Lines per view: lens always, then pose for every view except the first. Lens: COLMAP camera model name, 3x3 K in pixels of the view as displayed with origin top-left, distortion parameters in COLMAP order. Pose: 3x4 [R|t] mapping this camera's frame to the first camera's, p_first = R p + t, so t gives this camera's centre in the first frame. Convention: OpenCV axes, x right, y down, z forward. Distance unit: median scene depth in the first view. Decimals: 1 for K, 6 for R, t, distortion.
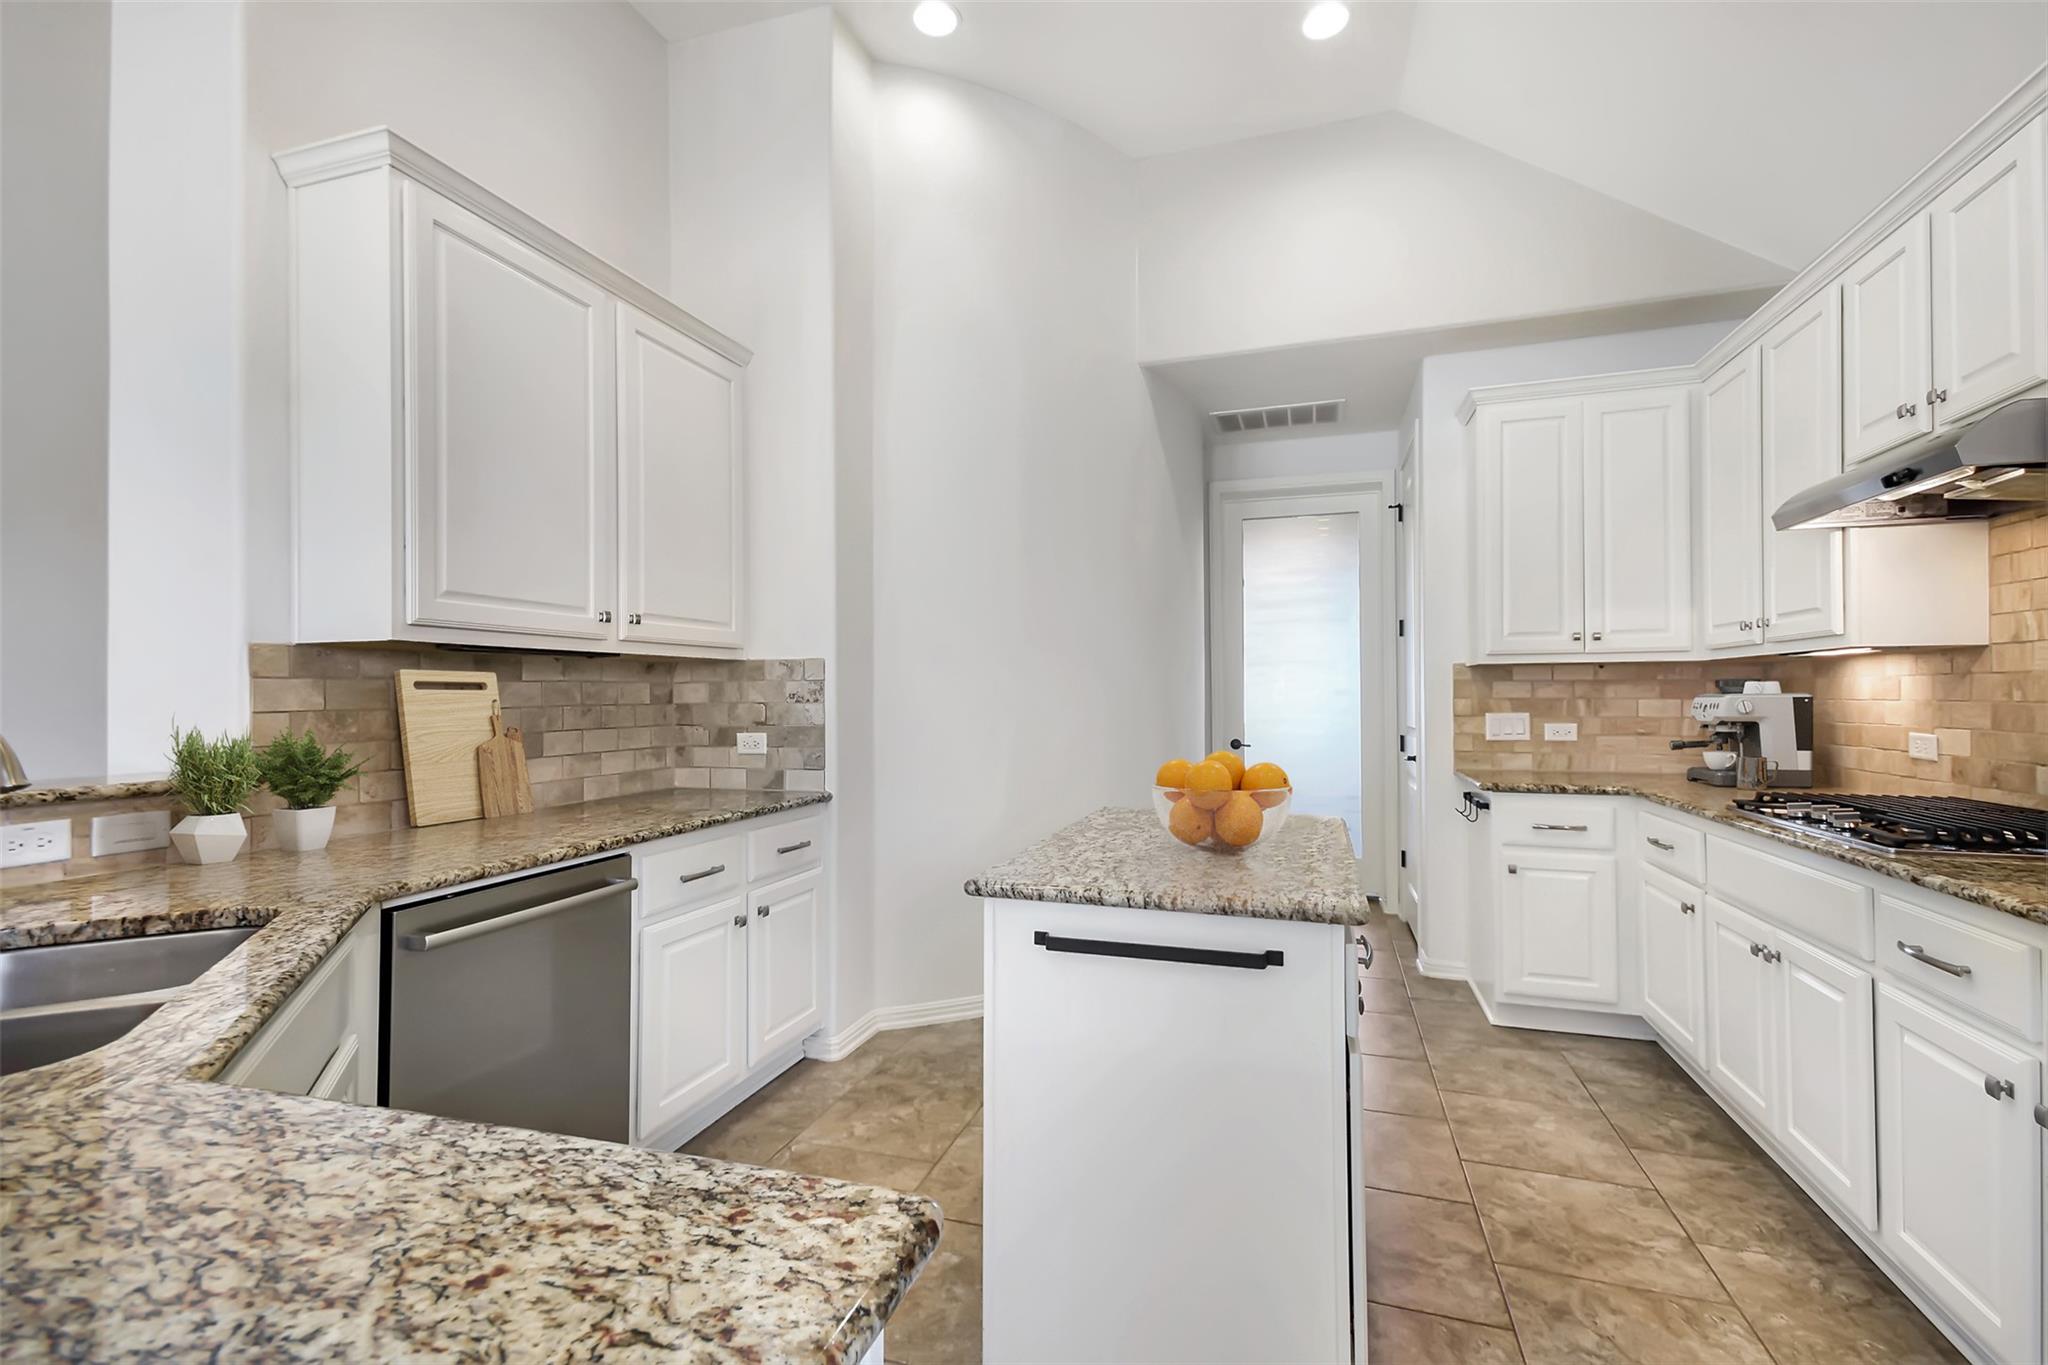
lens RADIAL K [[887.9, 0, 1014.6], [0, 887.9, 685.1], [0, 0, 1]] dist [0.017283, -0.002574]
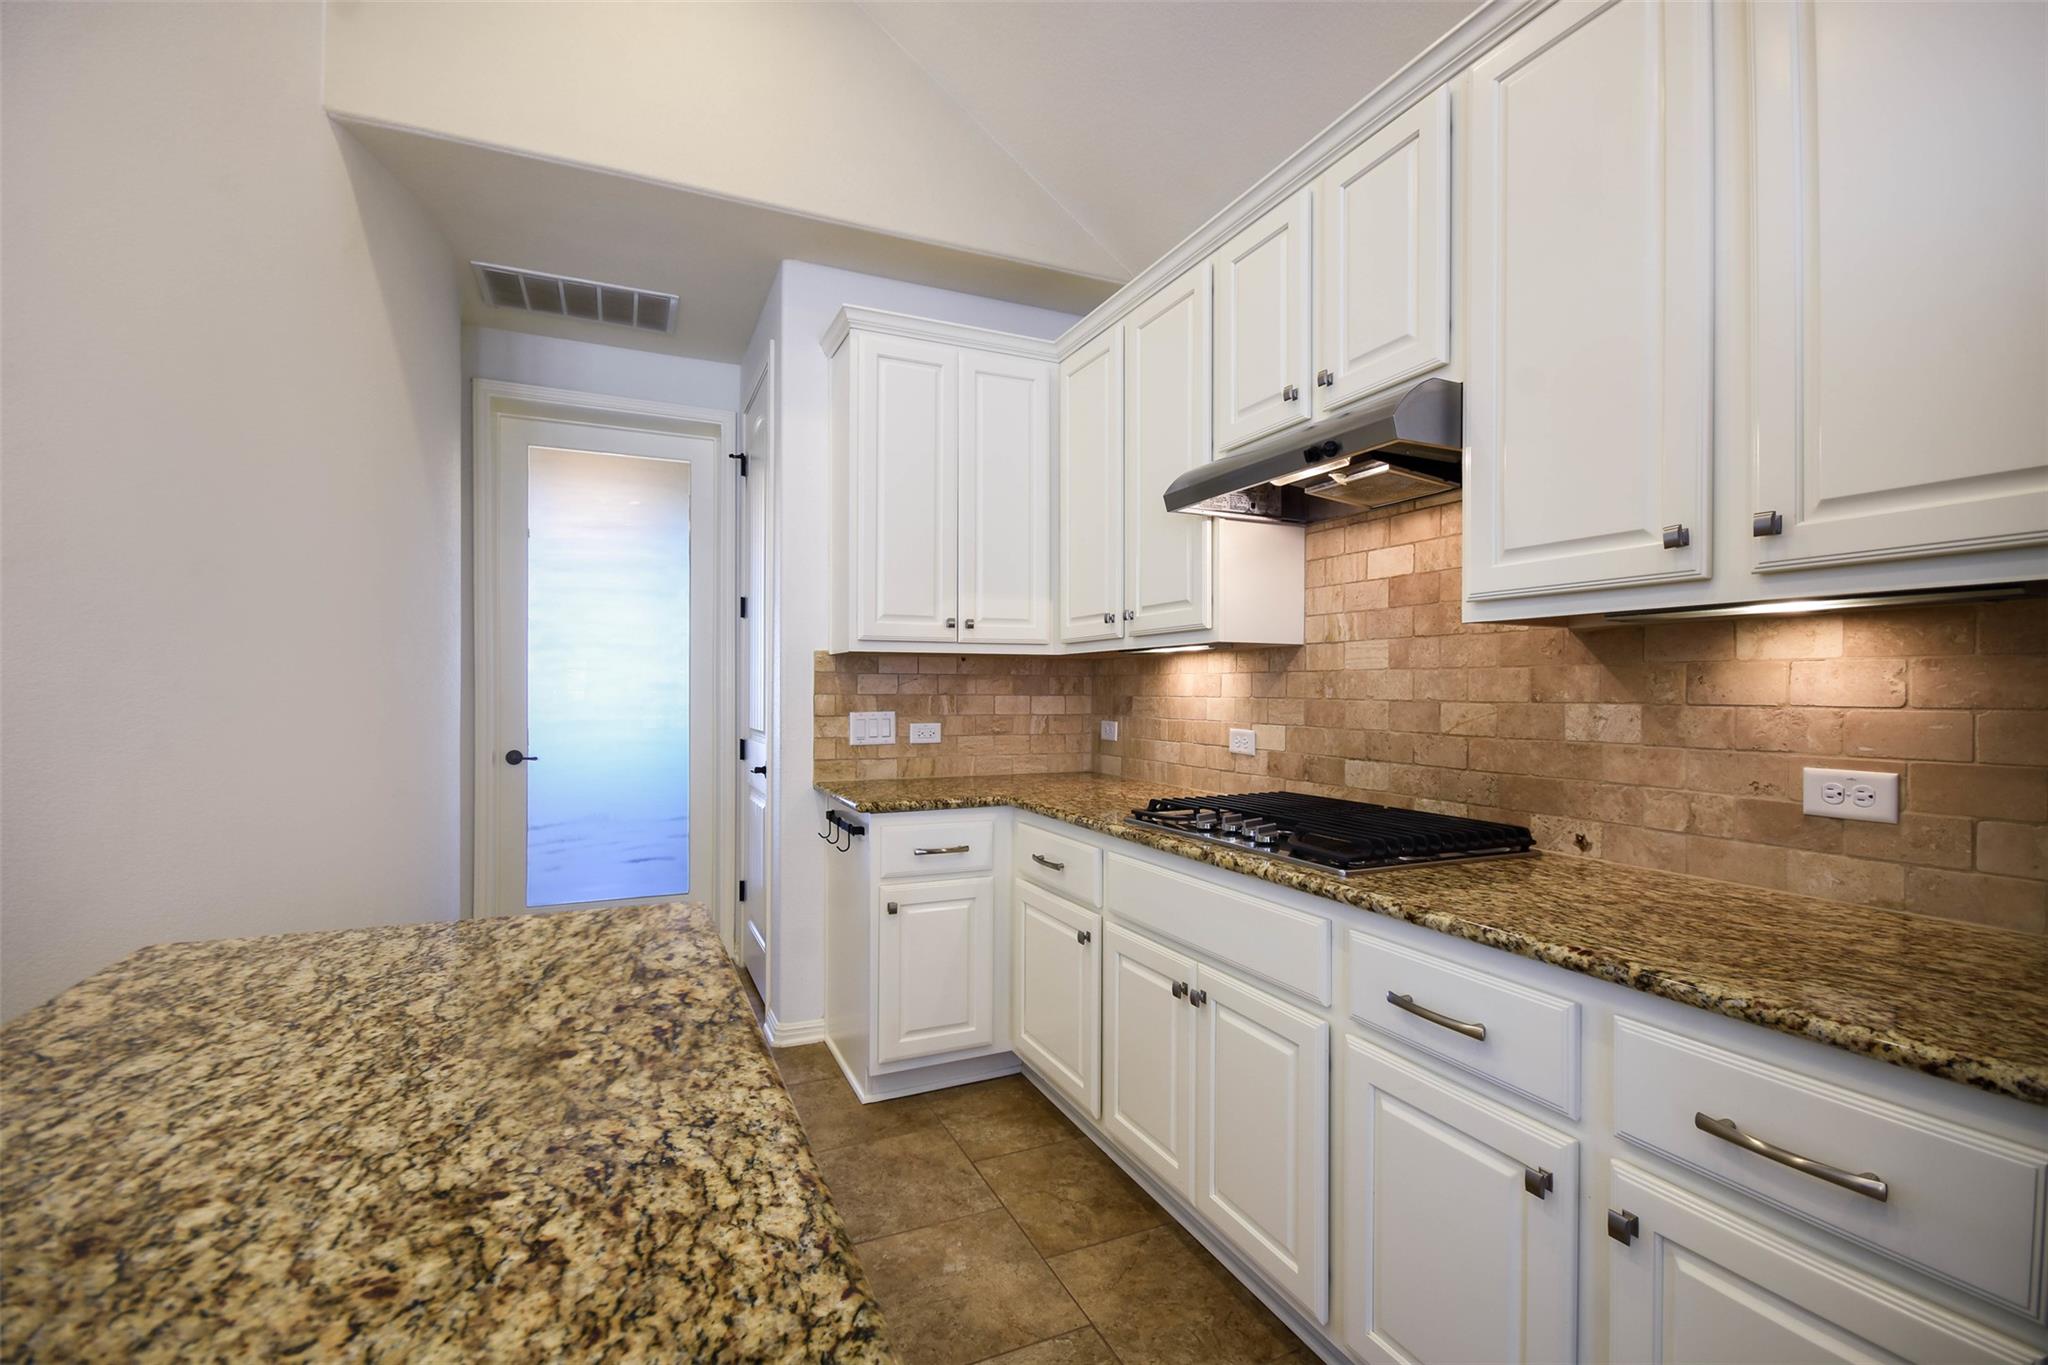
lens RADIAL K [[887.9, 0, 1017.4], [0, 887.9, 685.2], [0, 0, 1]] dist [0.017283, -0.002574]
pose [[0.731452, 0.007421, 0.681852, 0.100041], [-0.011729, 0.999930, 0.001699, 0.003669], [-0.681792, -0.009240, 0.731488, 0.365326]]
